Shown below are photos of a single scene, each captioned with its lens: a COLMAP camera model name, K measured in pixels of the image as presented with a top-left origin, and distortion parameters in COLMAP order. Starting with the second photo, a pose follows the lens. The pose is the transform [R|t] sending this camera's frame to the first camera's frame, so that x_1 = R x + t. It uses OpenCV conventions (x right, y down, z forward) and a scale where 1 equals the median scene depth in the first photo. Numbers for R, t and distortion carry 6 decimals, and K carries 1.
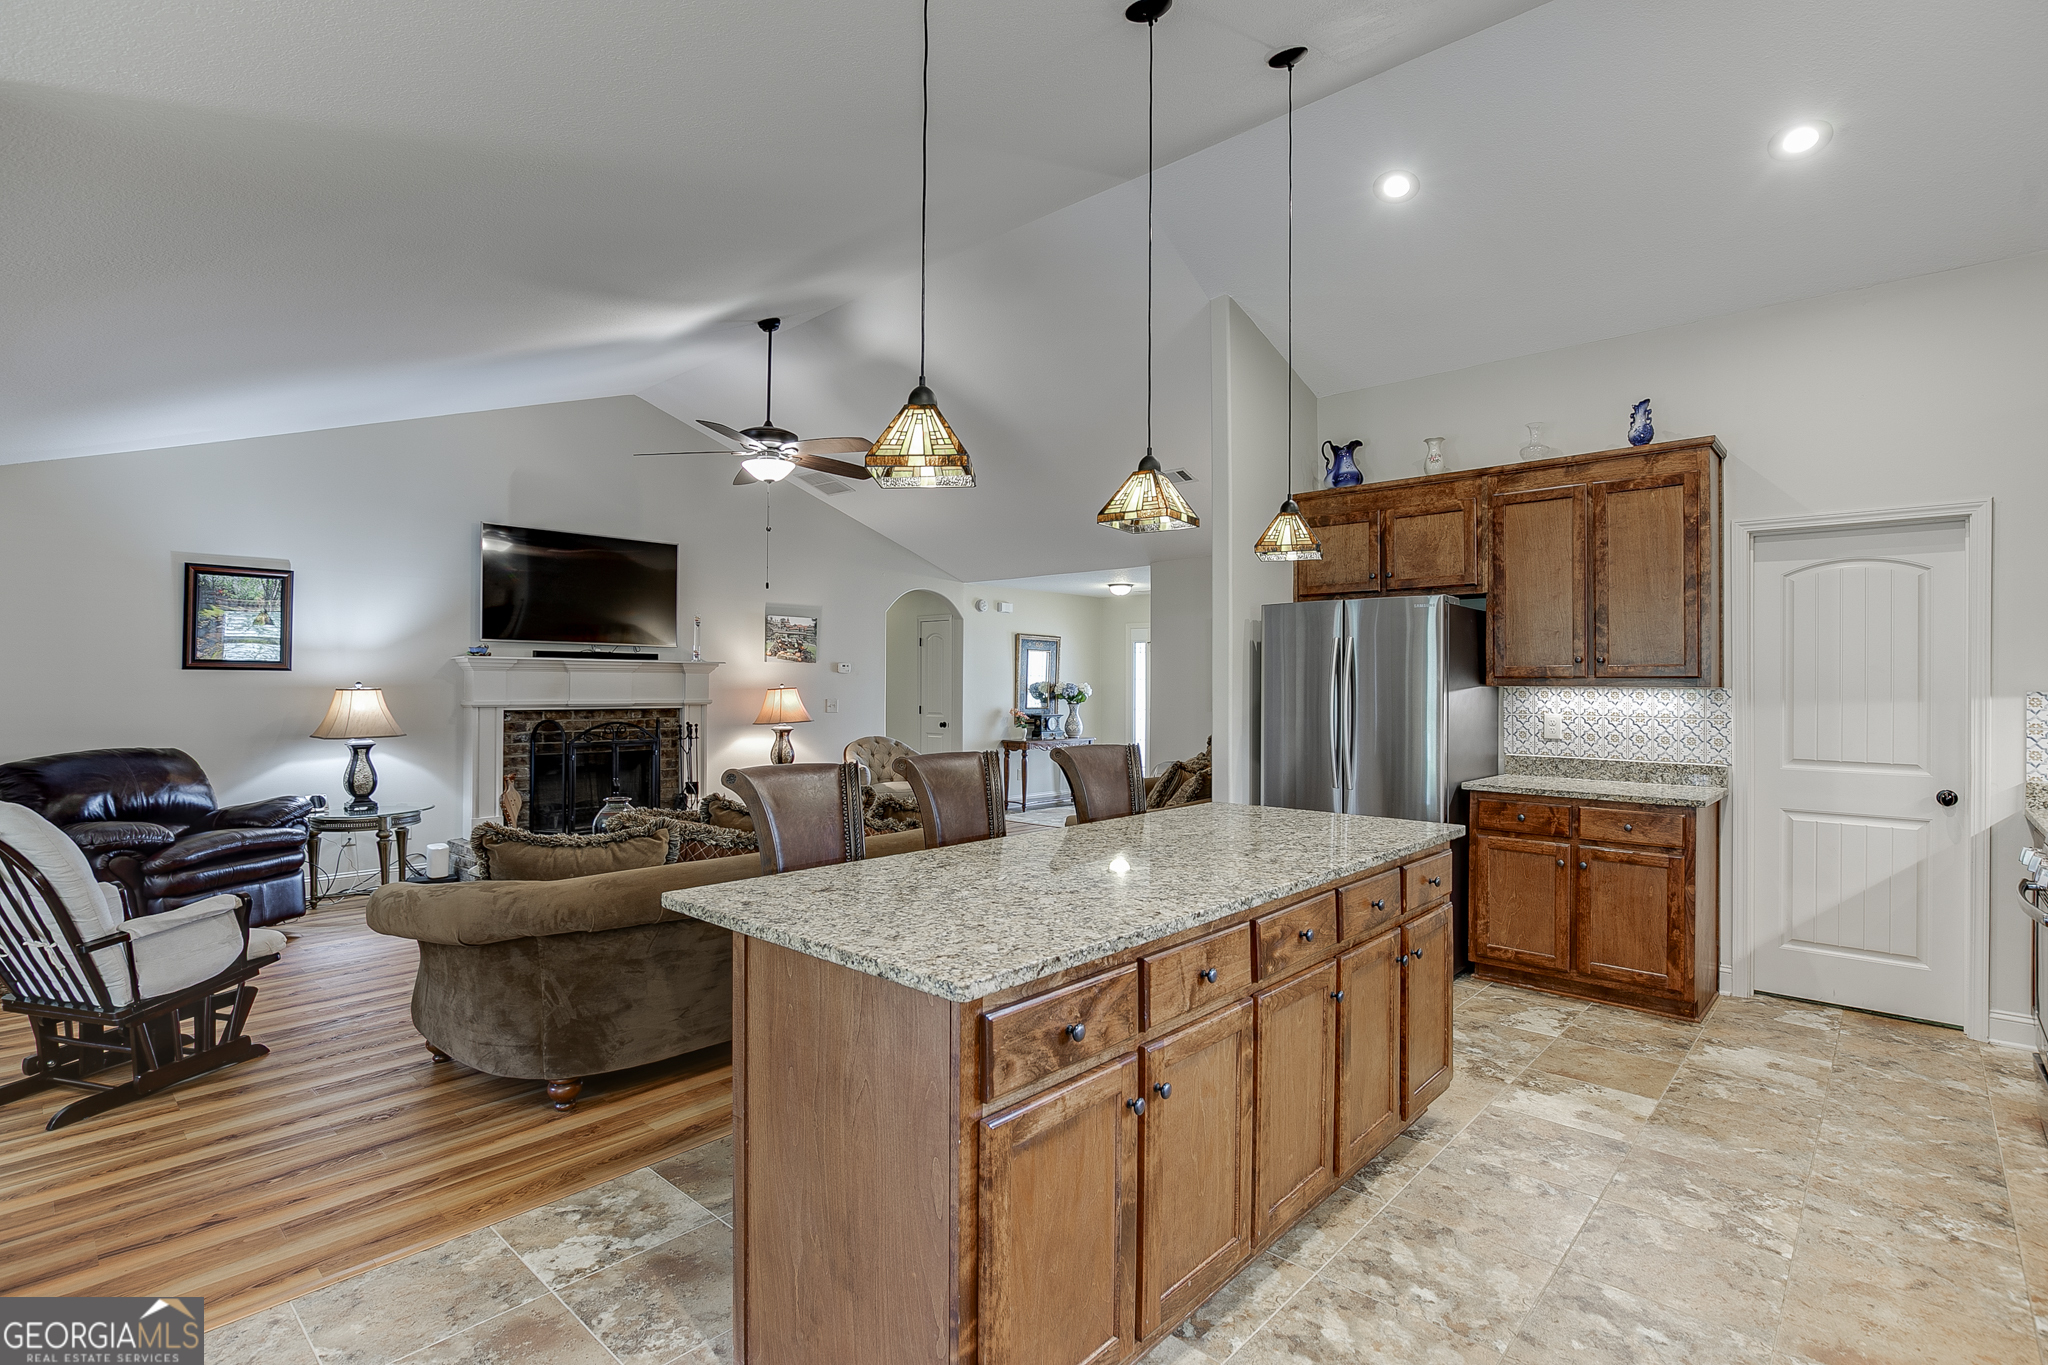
lens RADIAL K [[990.9, 0, 1017.9], [0, 990.9, 674.1], [0, 0, 1]] dist [-0.013714, 0.002737]
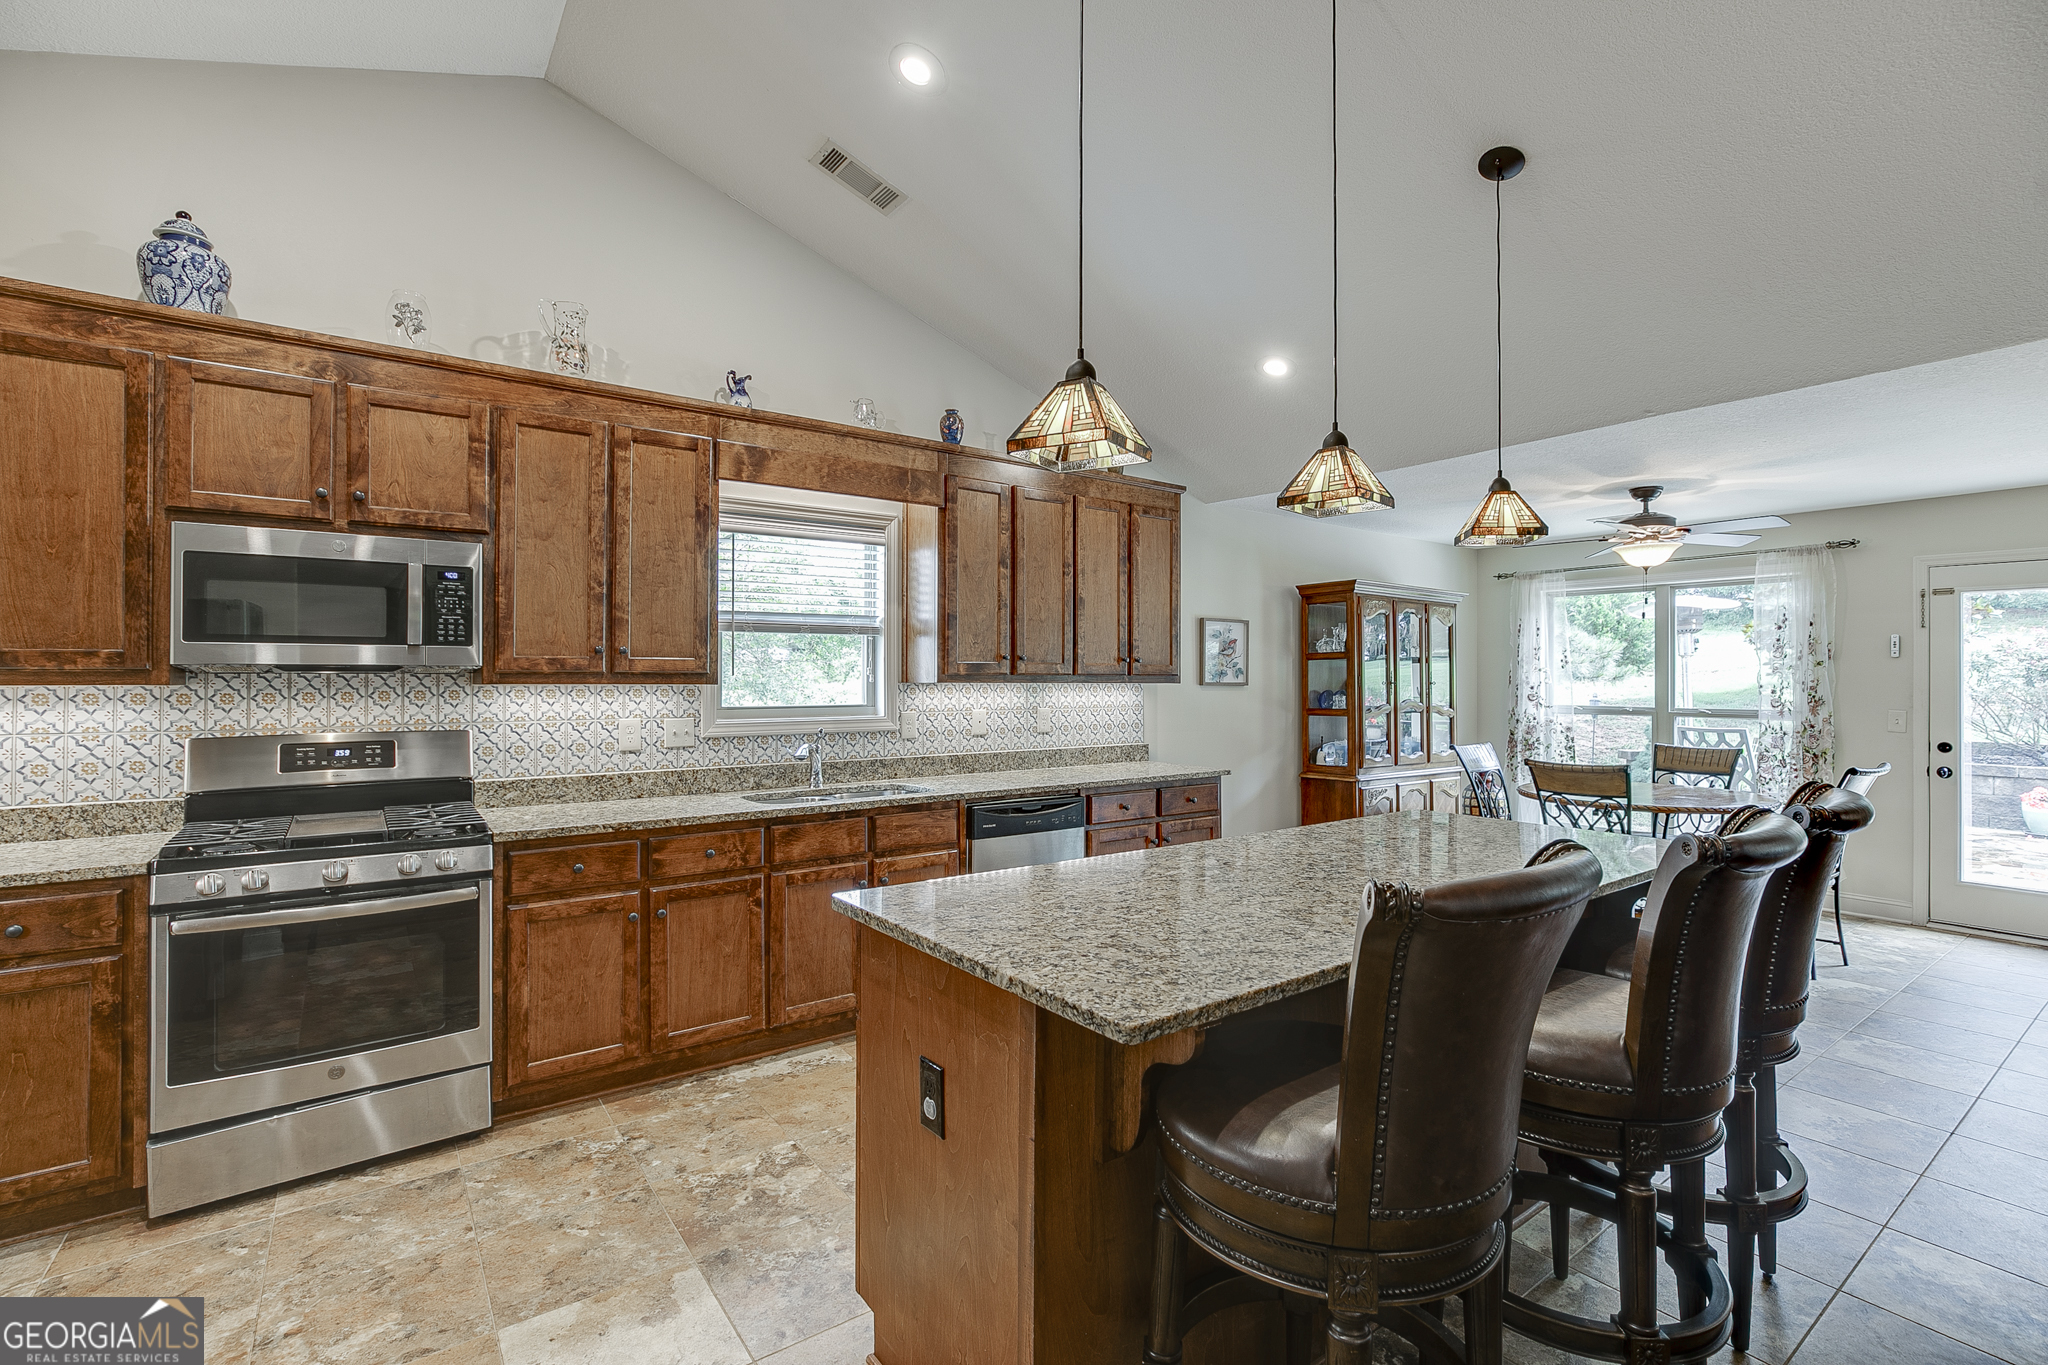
lens RADIAL K [[934.5, 0, 1035.4], [0, 934.5, 664.9], [0, 0, 1]] dist [-0.001400, 0.000376]
pose [[-0.984563, -0.006232, 0.174922, 0.153142], [-0.010641, 0.999649, -0.024275, 0.010365], [-0.174709, -0.025762, -0.984283, 1.148977]]
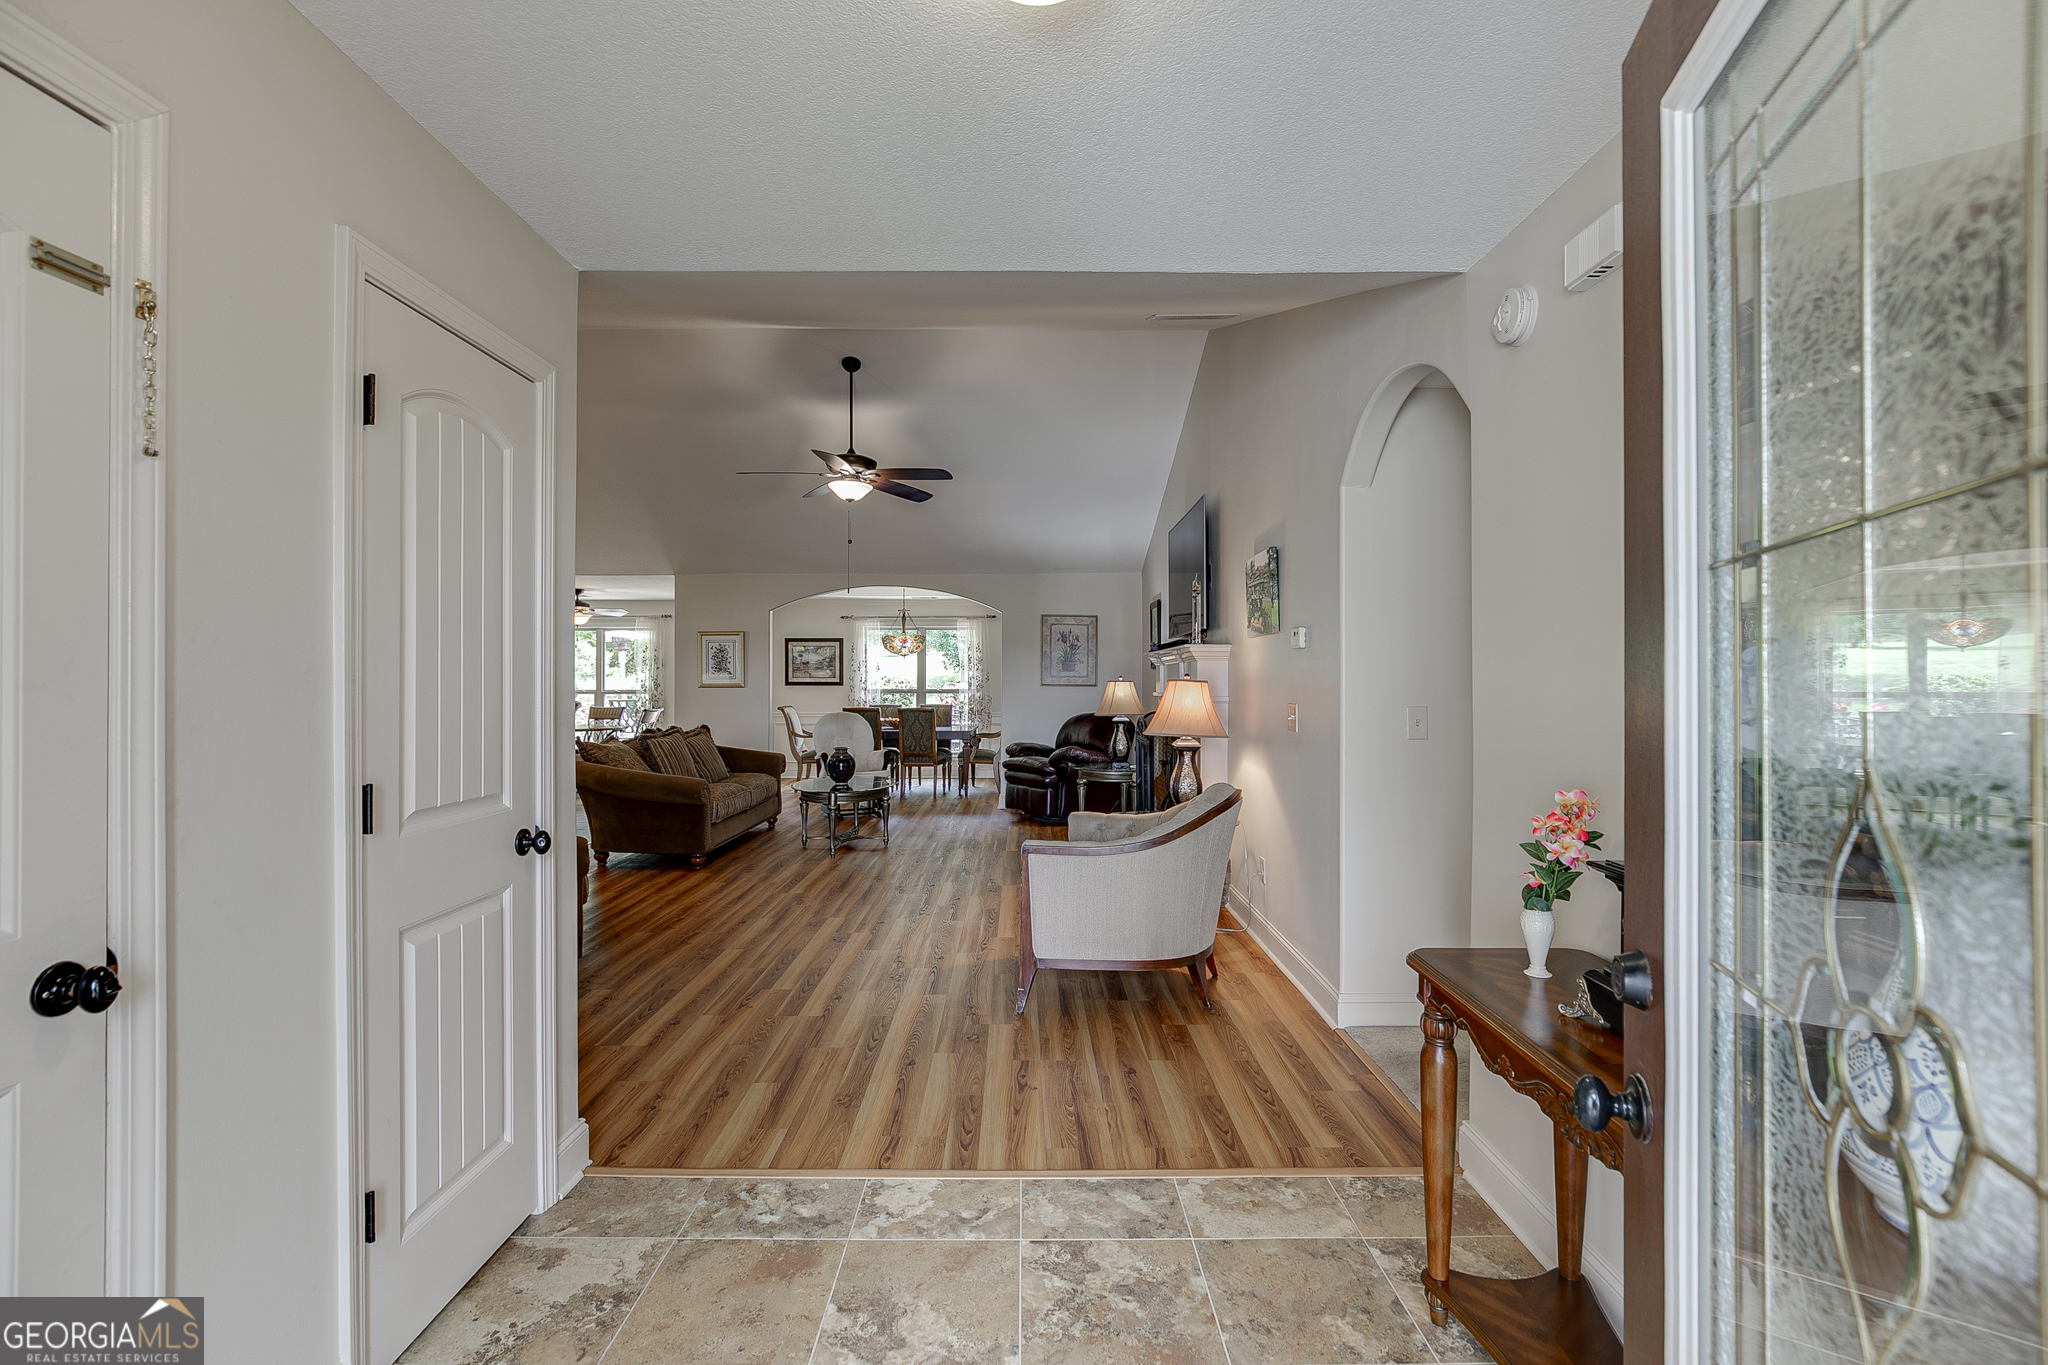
lens RADIAL K [[934.5, 0, 1034.4], [0, 934.5, 681.6], [0, 0, 1]] dist [-0.001400, 0.000376]
pose [[-0.726530, -0.002735, -0.687129, 0.462402], [0.004493, 0.999952, -0.008731, 0.036869], [0.687120, -0.009430, -0.726483, 2.605783]]
